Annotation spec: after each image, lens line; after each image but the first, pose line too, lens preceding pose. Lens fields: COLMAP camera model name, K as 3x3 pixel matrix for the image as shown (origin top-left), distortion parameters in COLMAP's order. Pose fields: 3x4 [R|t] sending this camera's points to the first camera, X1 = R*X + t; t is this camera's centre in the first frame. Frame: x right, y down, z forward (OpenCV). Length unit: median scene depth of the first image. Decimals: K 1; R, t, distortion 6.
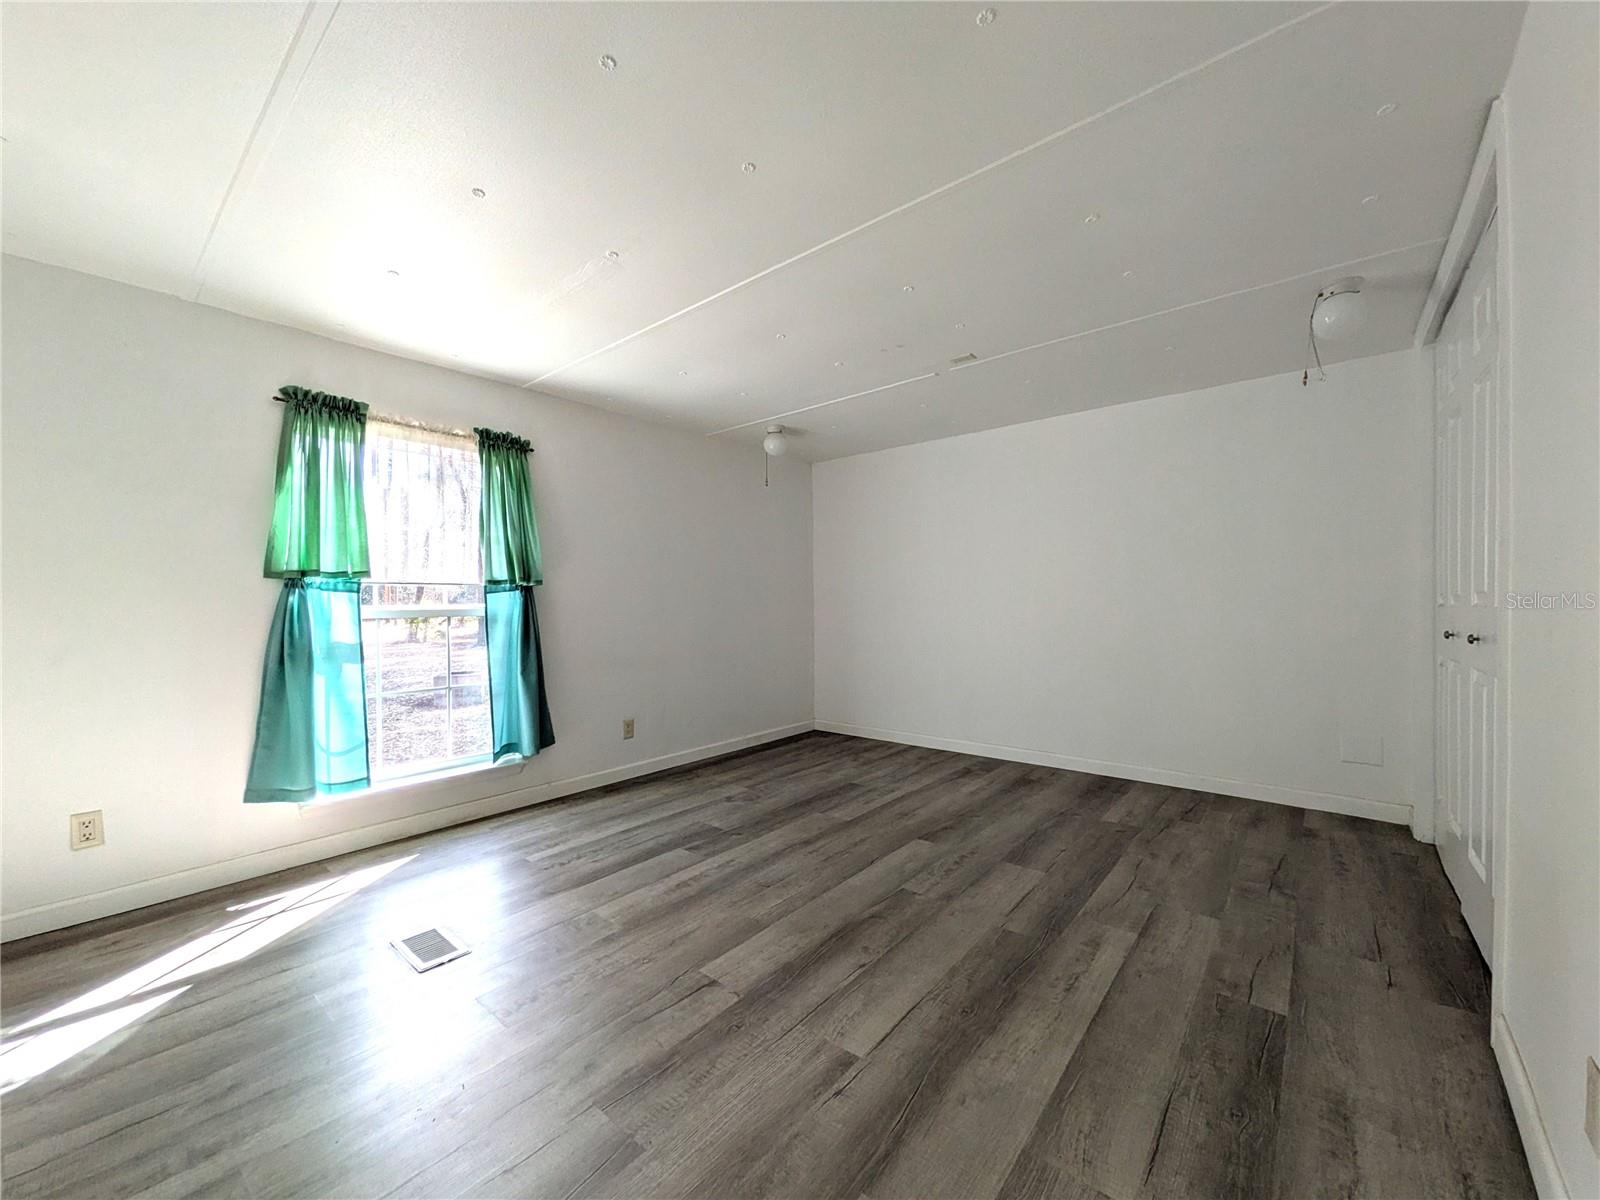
lens RADIAL K [[628.6, 0, 797.9], [0, 628.6, 607.4], [0, 0, 1]] dist [0.007175, 0.000067]
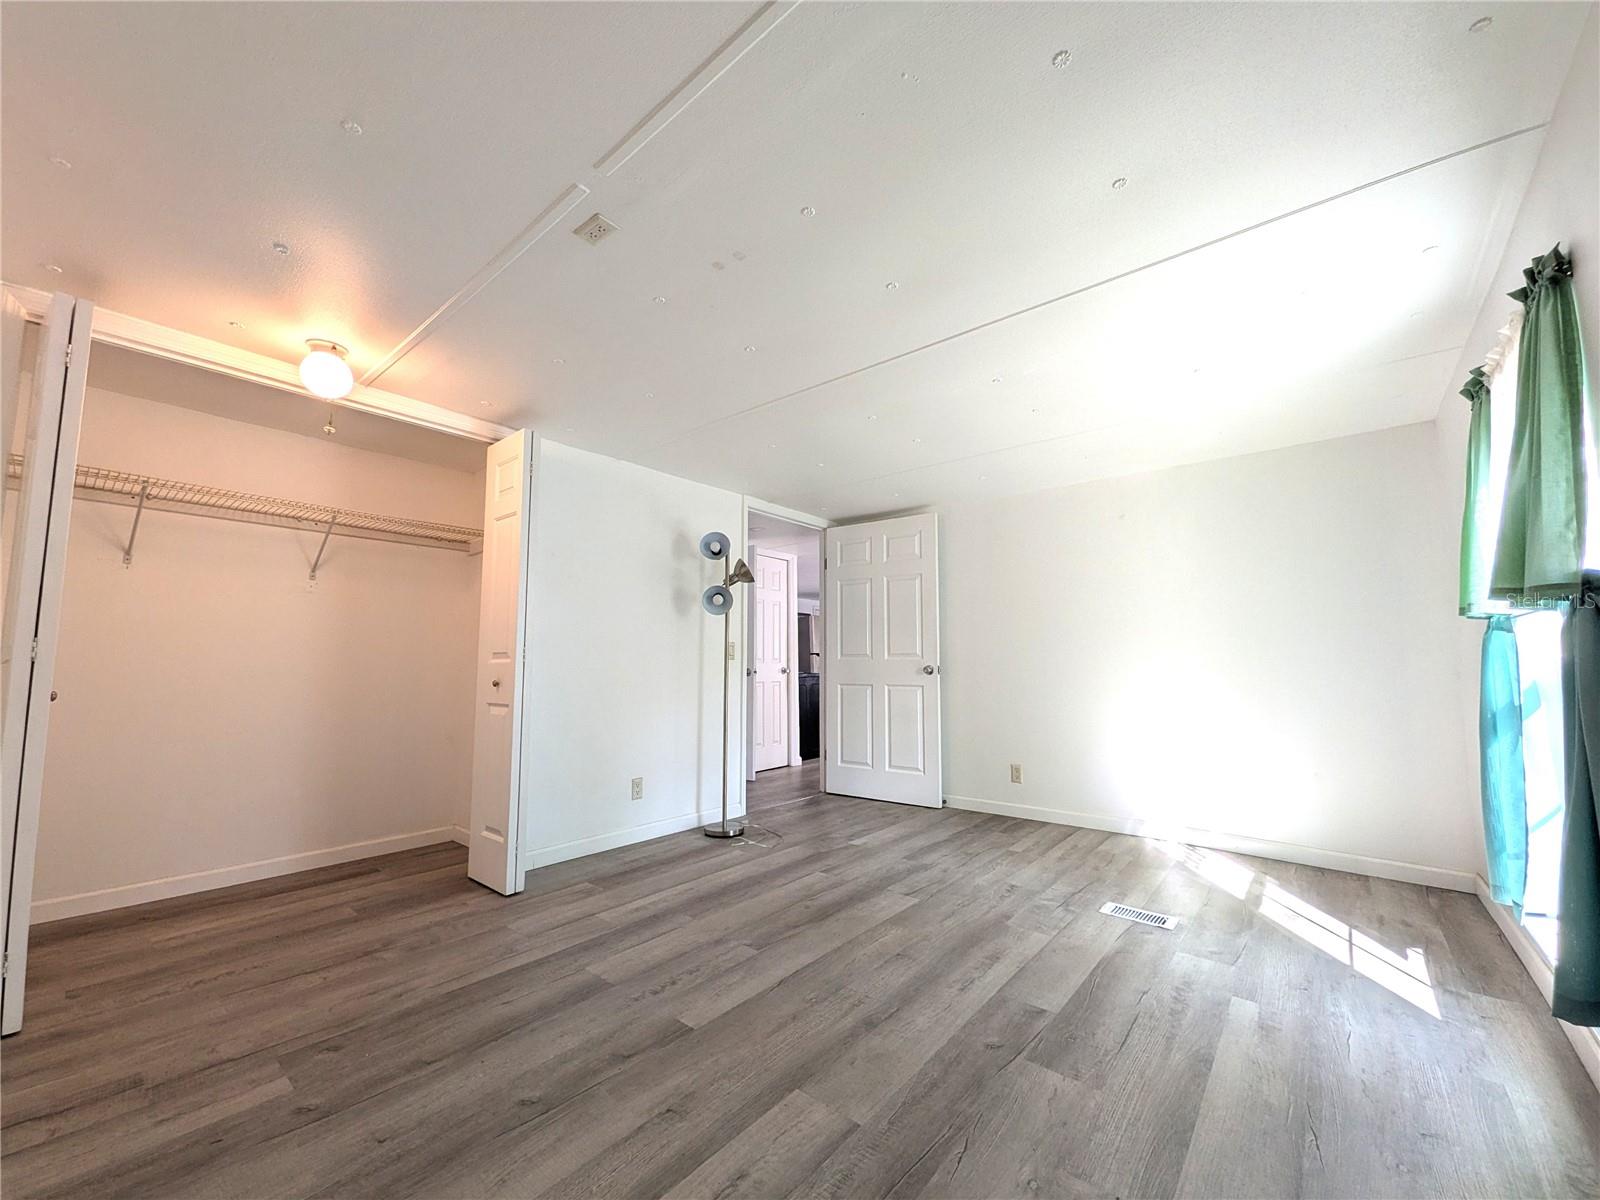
lens RADIAL K [[628.6, 0, 797.9], [0, 628.6, 607.4], [0, 0, 1]] dist [0.007175, 0.000067]
pose [[-0.999963, 0.008126, 0.002834, 0.095704], [0.007856, 0.996361, -0.084866, 0.003736], [-0.003513, -0.084841, -0.996388, 1.947757]]
